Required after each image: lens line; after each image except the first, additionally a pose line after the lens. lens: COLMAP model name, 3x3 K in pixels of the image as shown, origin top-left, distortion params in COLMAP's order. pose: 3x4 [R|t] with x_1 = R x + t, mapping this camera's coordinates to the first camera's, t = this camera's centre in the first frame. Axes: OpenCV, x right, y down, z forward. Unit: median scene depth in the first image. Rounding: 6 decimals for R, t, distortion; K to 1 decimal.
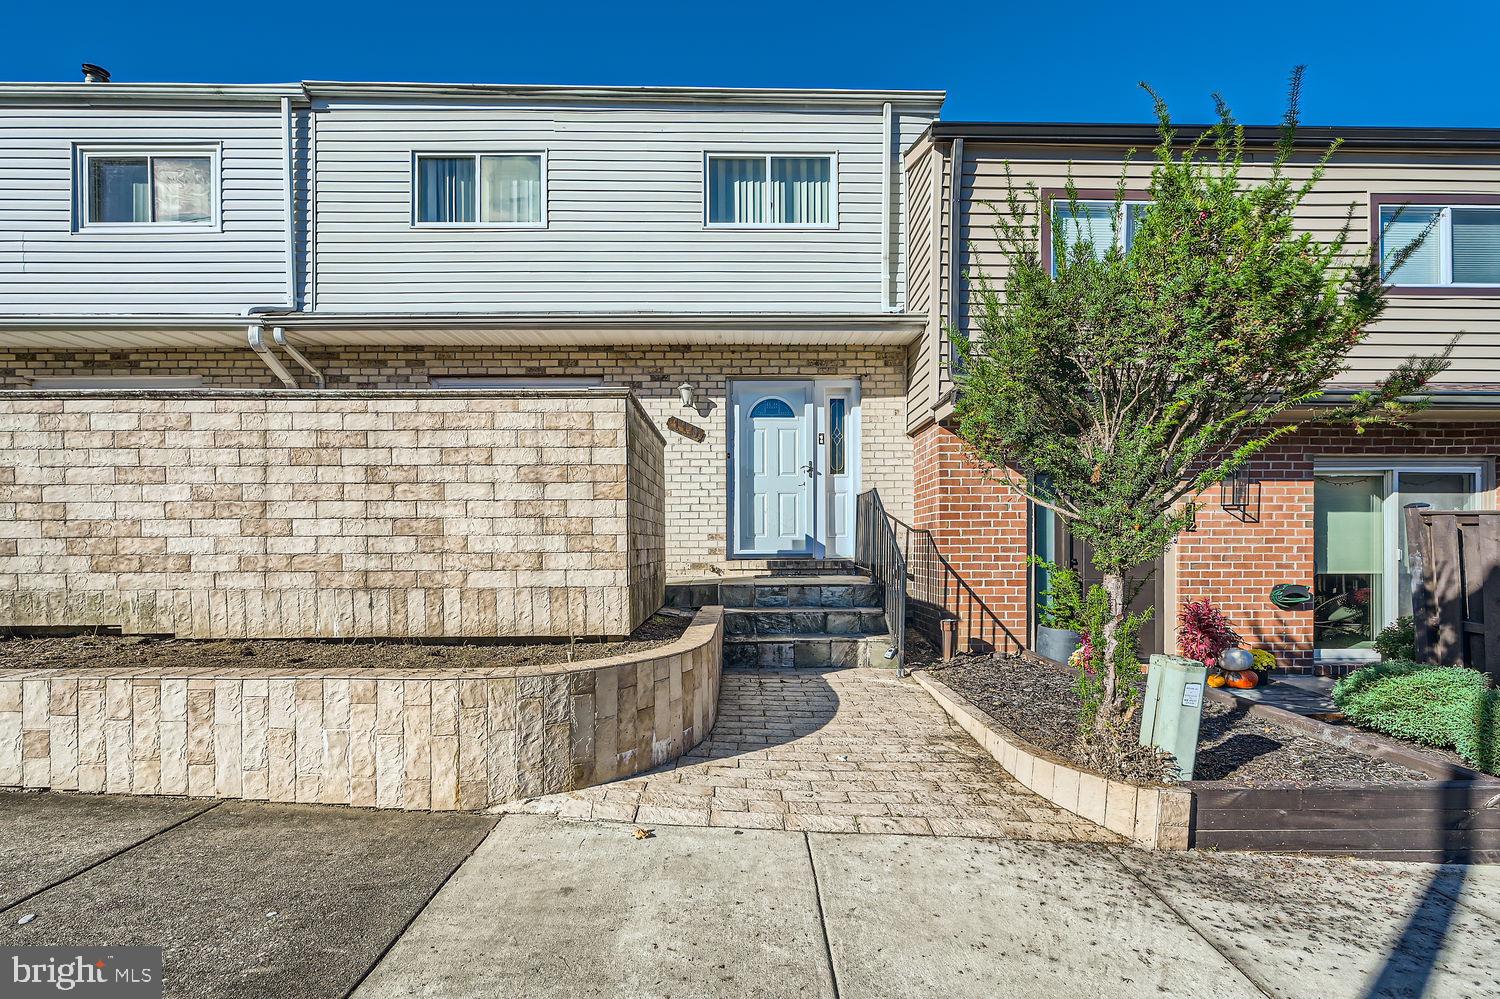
lens RADIAL K [[605.1, 0, 748.7], [0, 605.1, 551.3], [0, 0, 1]] dist [-0.000323, 0.000029]
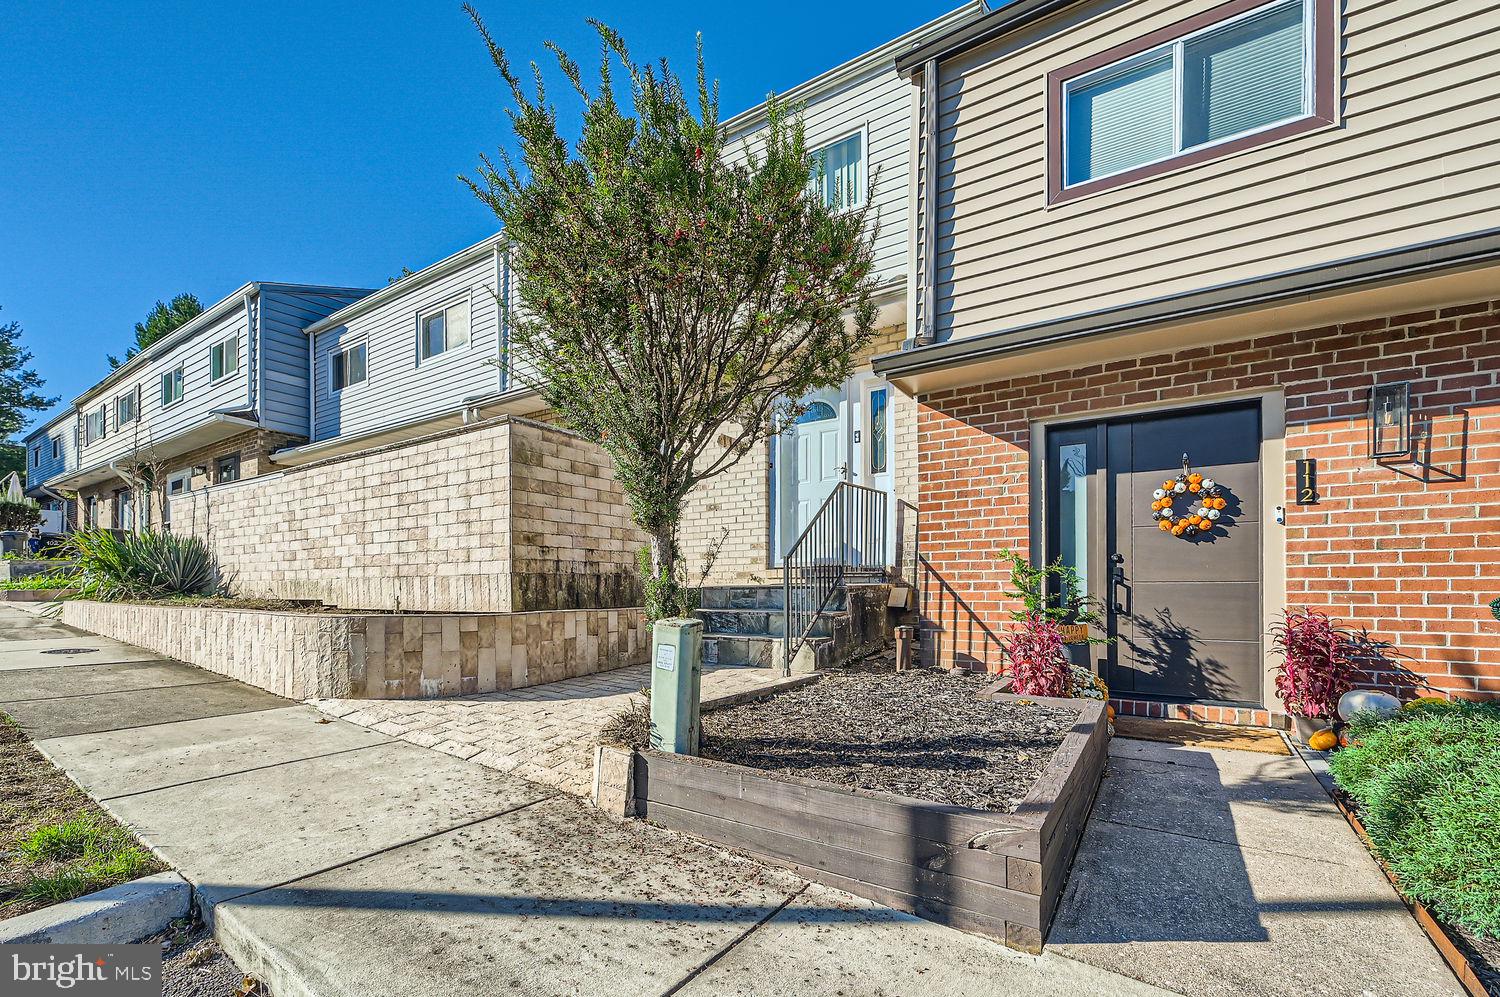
lens RADIAL K [[636.8, 0, 751.2], [0, 636.8, 586.8], [0, 0, 1]] dist [0.000839, -0.000085]
pose [[0.831627, -0.001137, -0.555333, 0.617257], [-0.004427, 0.999953, -0.008678, 0.061977], [0.555317, 0.009675, 0.831583, 0.120262]]
